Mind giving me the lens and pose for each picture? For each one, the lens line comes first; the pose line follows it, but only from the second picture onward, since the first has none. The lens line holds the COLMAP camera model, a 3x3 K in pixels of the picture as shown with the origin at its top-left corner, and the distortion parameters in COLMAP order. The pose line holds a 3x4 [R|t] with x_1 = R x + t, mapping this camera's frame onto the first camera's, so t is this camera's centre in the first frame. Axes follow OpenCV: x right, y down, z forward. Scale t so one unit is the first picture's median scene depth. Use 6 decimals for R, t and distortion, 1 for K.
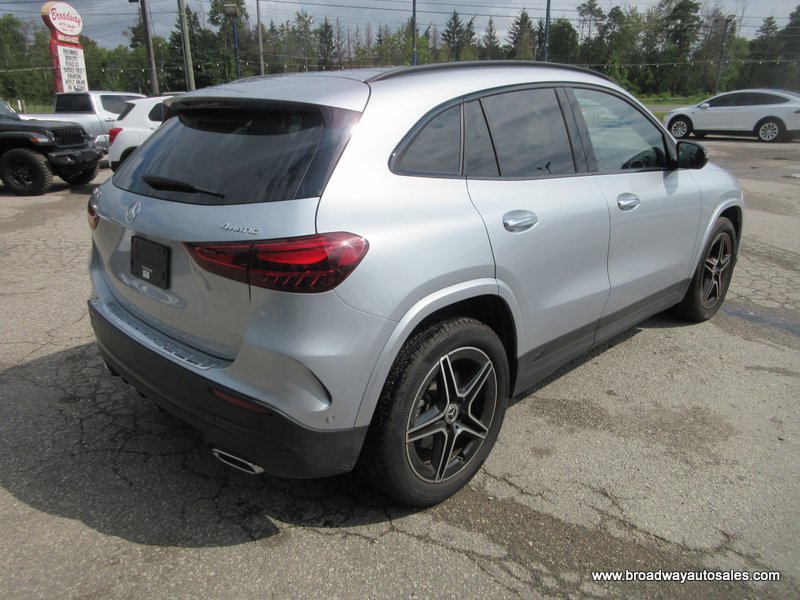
lens RADIAL K [[603.4, 0, 398.2], [0, 603.4, 298.8], [0, 0, 1]] dist [0.015779, -0.006401]
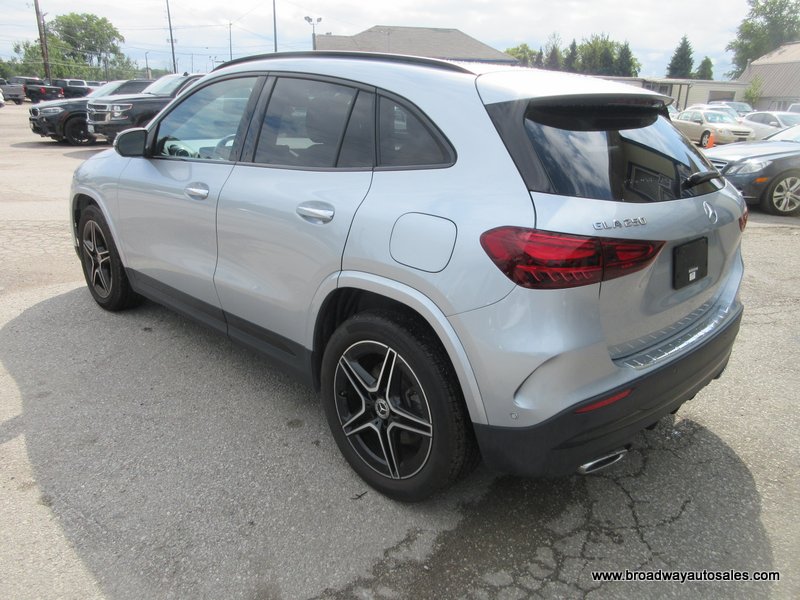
lens RADIAL K [[603.4, 0, 400.3], [0, 603.4, 302.6], [0, 0, 1]] dist [0.015779, -0.006401]
pose [[-0.003662, -0.309795, 0.950796, -0.100633], [0.278643, 0.912829, 0.298497, -0.031535], [-0.960388, 0.266026, 0.082980, 0.102254]]
